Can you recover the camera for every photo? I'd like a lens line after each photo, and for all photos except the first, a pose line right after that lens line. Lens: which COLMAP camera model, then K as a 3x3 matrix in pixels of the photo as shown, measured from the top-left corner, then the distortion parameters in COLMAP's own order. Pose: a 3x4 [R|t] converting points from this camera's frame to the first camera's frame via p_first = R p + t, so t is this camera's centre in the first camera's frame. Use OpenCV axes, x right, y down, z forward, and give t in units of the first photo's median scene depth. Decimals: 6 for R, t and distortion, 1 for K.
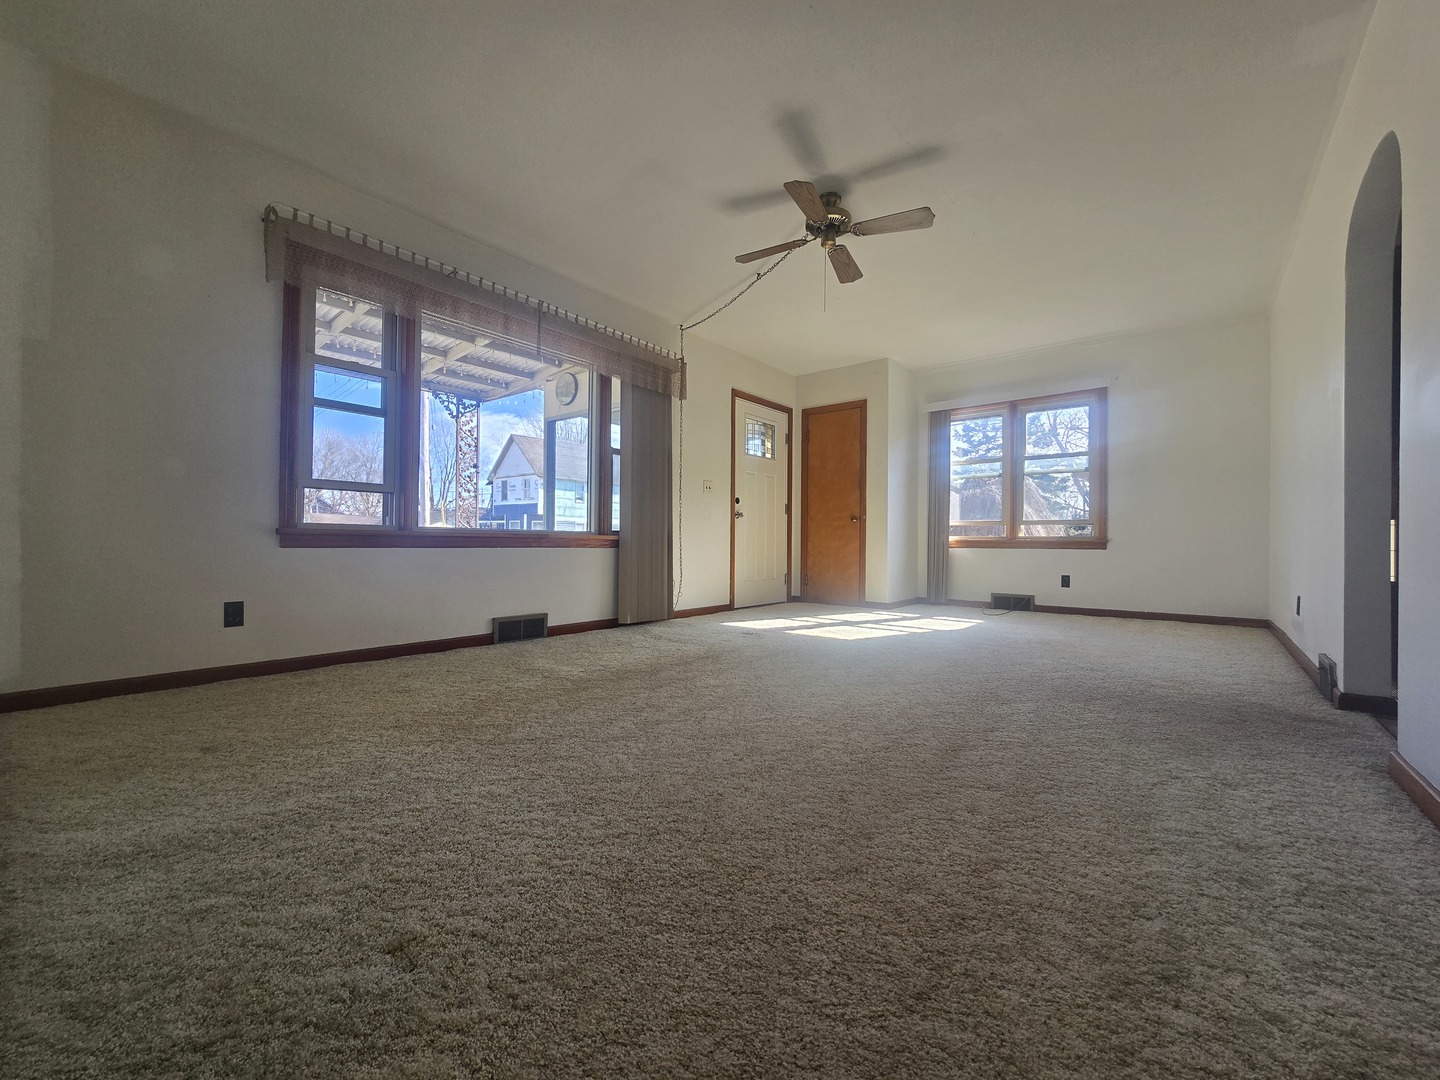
lens RADIAL K [[588.0, 0, 721.2], [0, 588.0, 540.2], [0, 0, 1]] dist [-0.001063, 0.000241]
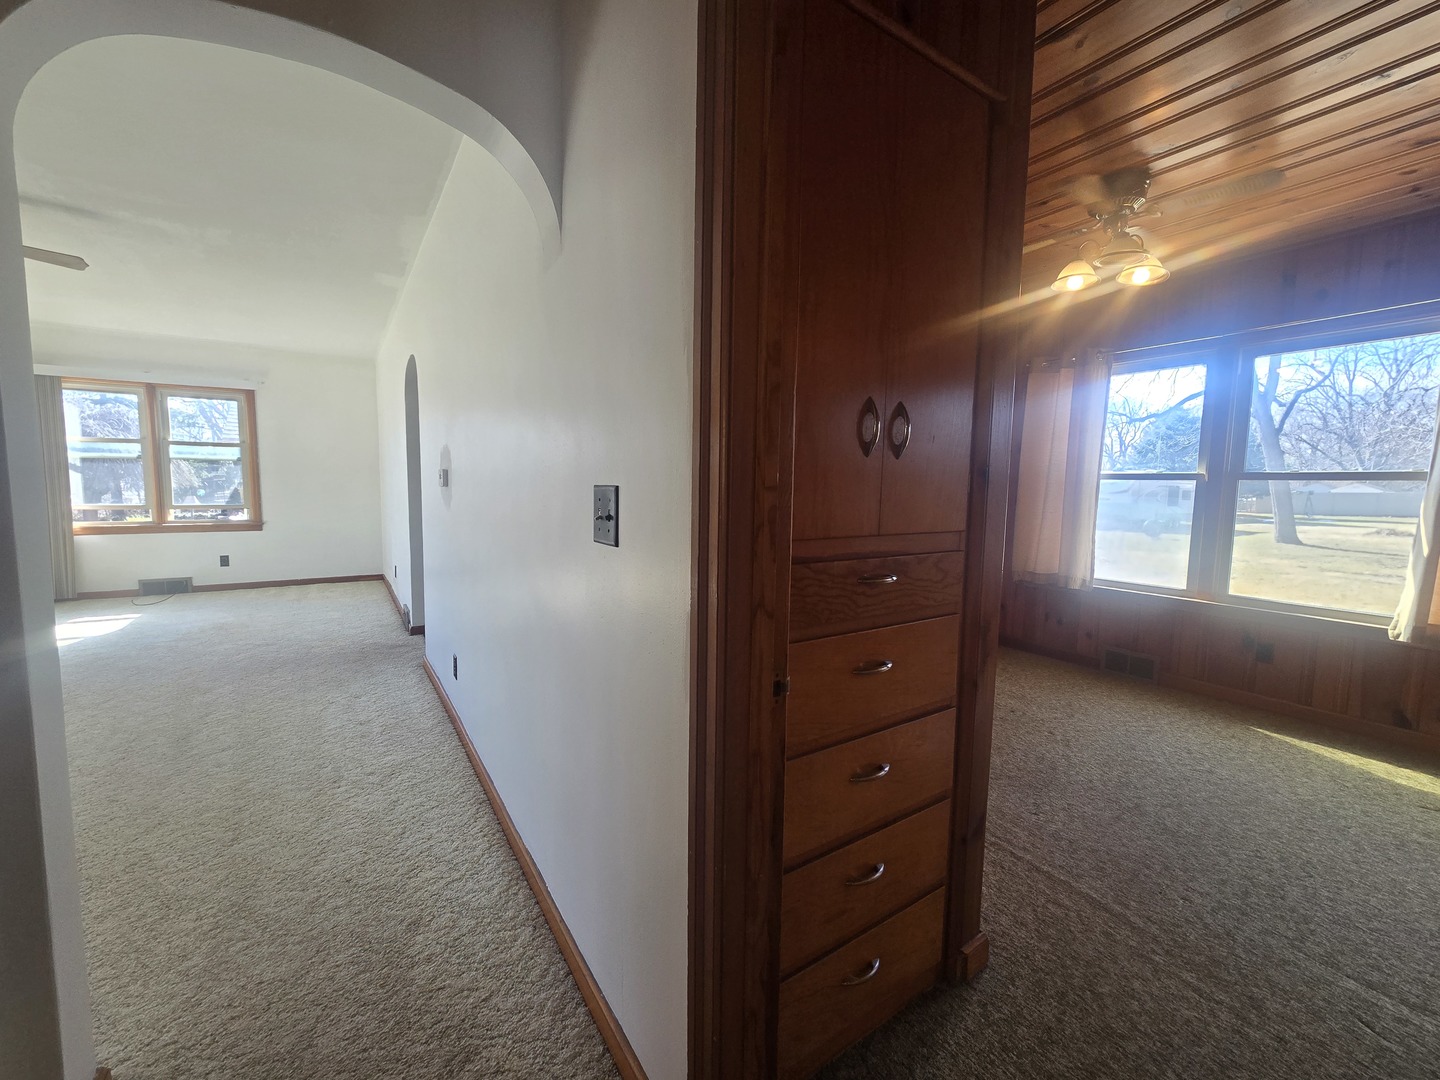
lens RADIAL K [[588.0, 0, 718.7], [0, 588.0, 545.1], [0, 0, 1]] dist [-0.001063, 0.000241]
pose [[0.307414, -0.095869, 0.946734, -0.214459], [-0.015263, 0.994287, 0.105640, -0.117018], [-0.951454, -0.046925, 0.304194, -0.269219]]
